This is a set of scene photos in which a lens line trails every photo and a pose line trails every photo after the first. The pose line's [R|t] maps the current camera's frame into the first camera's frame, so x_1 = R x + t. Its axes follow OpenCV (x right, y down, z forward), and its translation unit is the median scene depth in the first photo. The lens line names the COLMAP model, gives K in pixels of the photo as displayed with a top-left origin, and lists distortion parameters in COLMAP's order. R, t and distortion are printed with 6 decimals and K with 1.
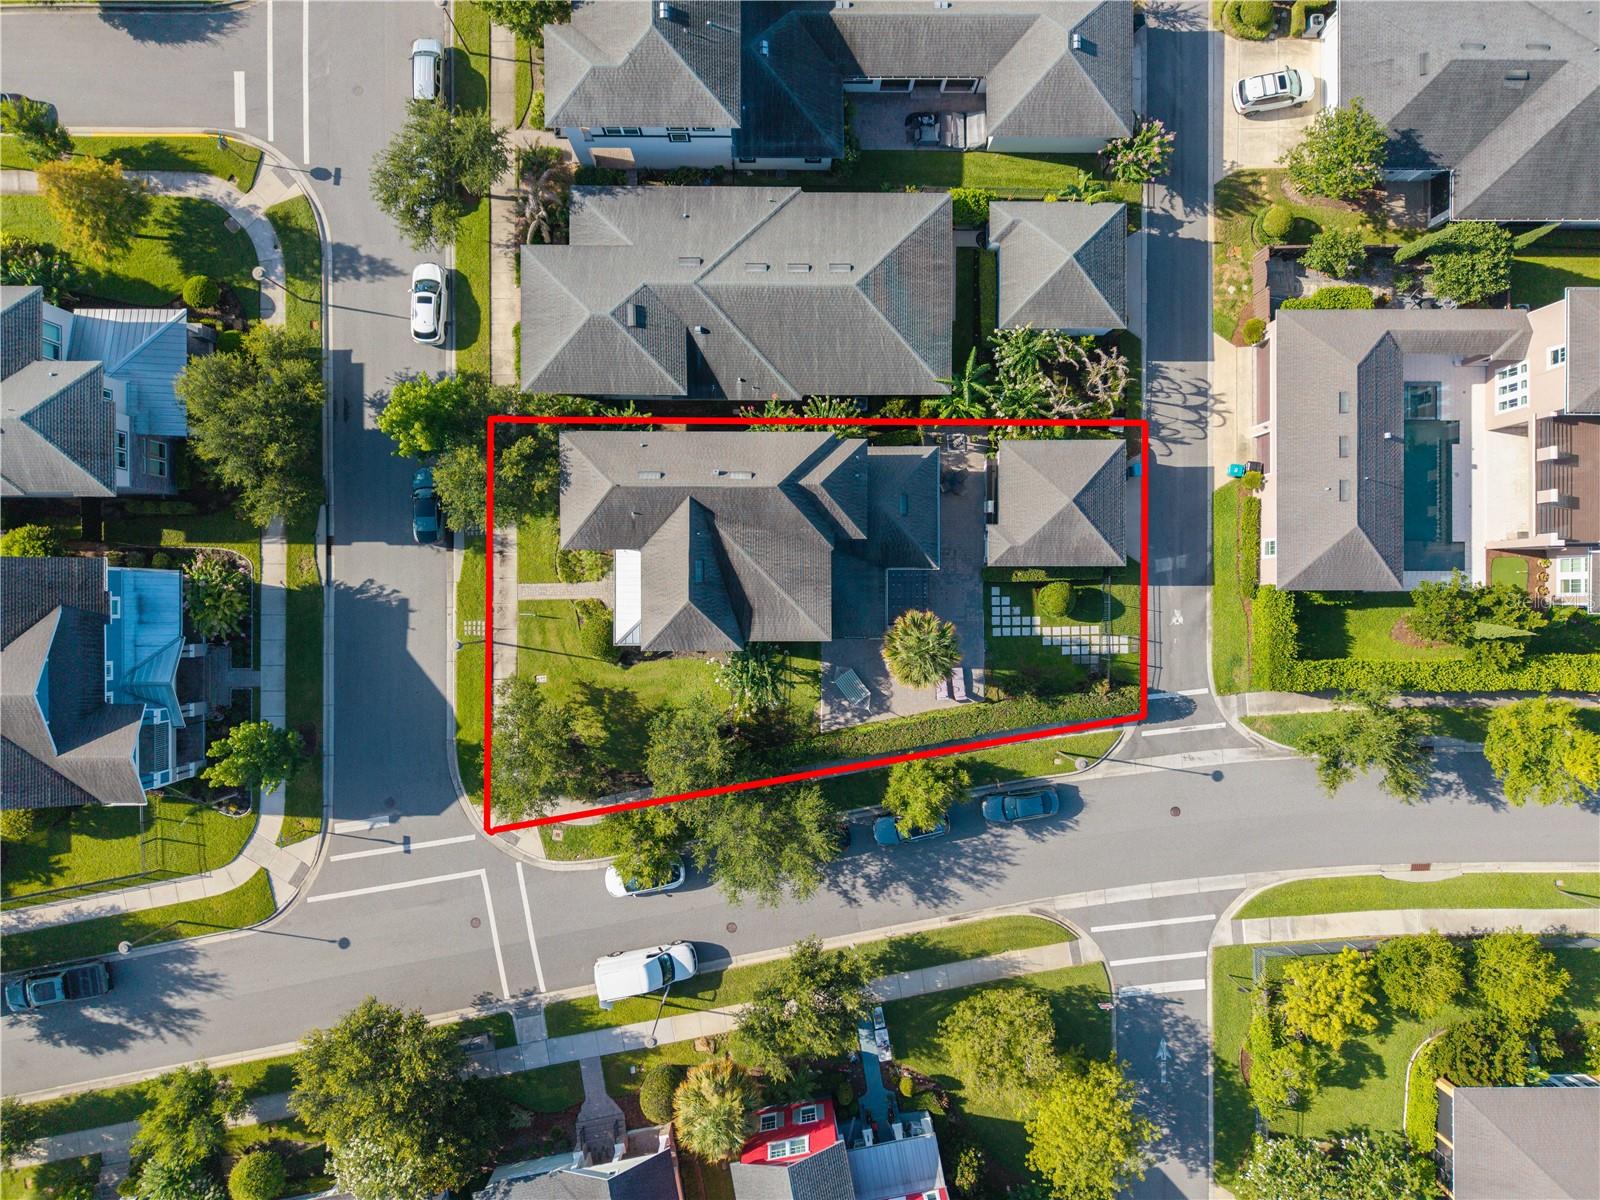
lens RADIAL K [[1106.1, 0, 800.0], [0, 1106.1, 600.0], [0, 0, 1]] dist [0.093993, -0.002803]
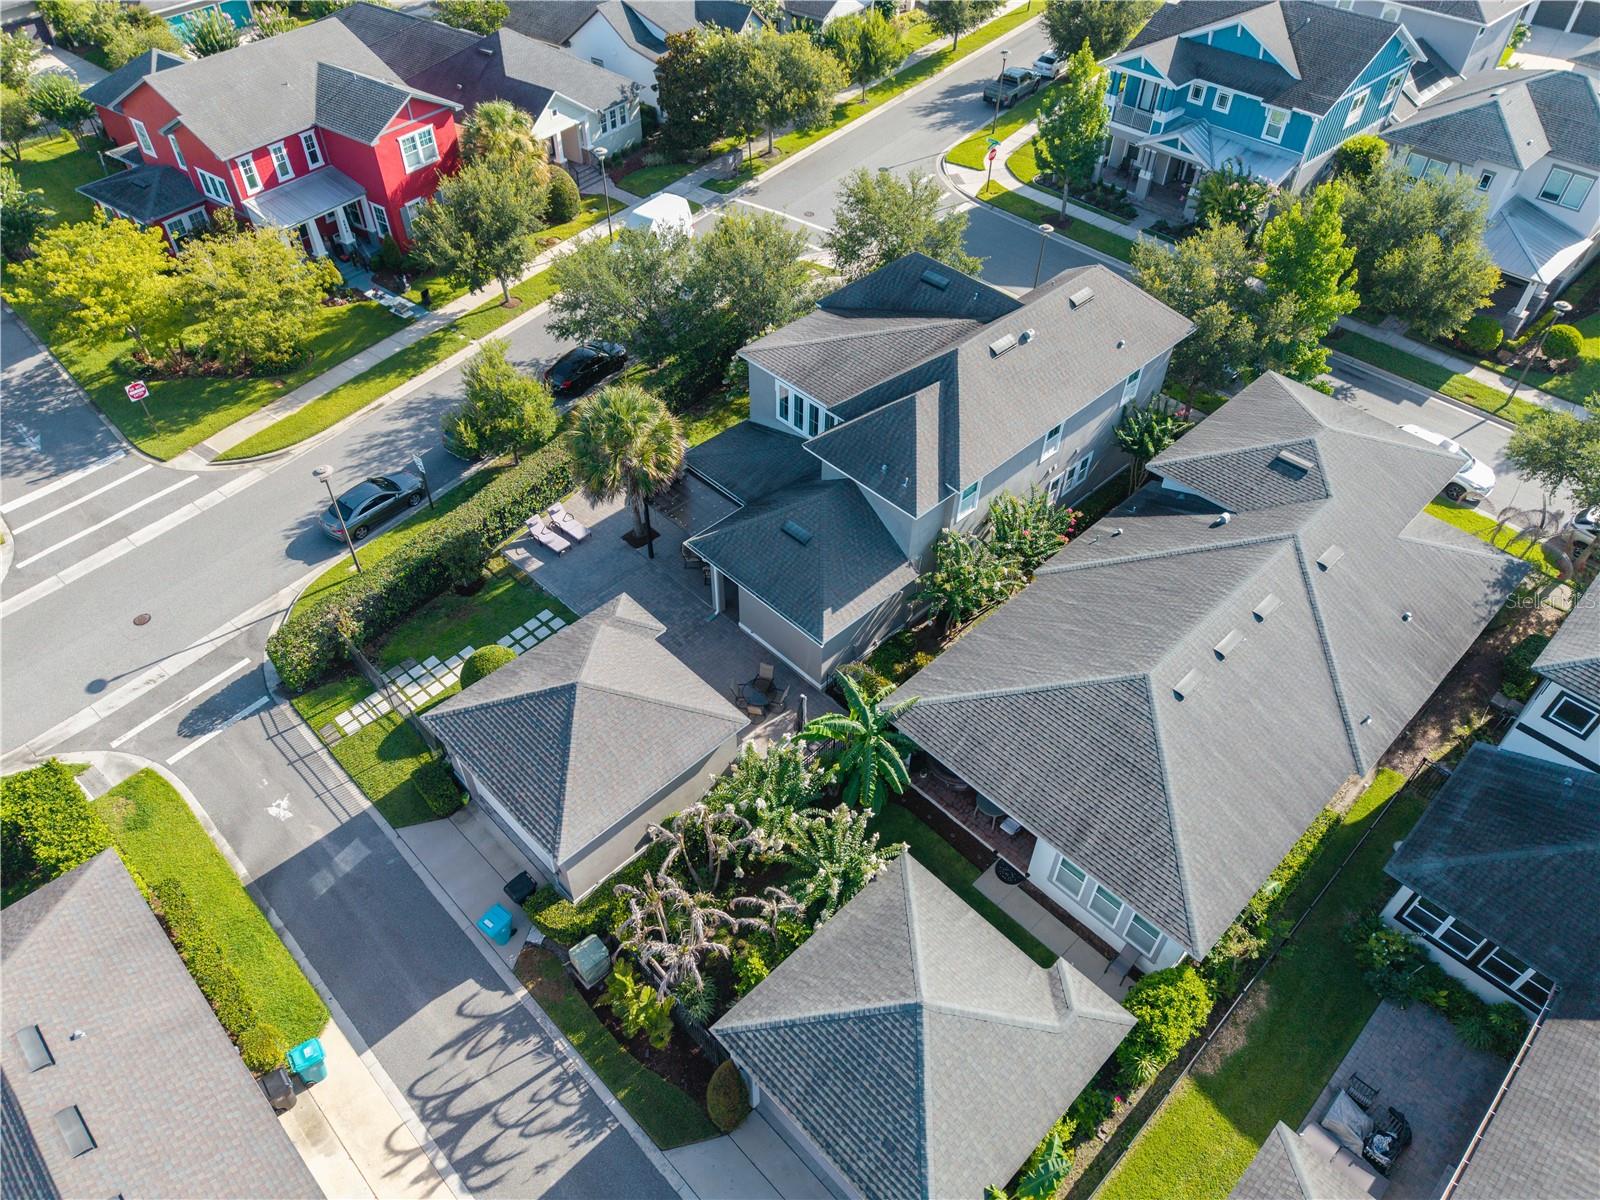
lens RADIAL K [[1079.6, 0, 800.0], [0, 1079.6, 600.0], [0, 0, 1]] dist [0.006603, 0.053696]
pose [[-0.715394, 0.479690, -0.508044, 0.377648], [-0.698400, -0.512951, 0.499118, -0.369351], [-0.021180, 0.711884, 0.701978, 0.557792]]
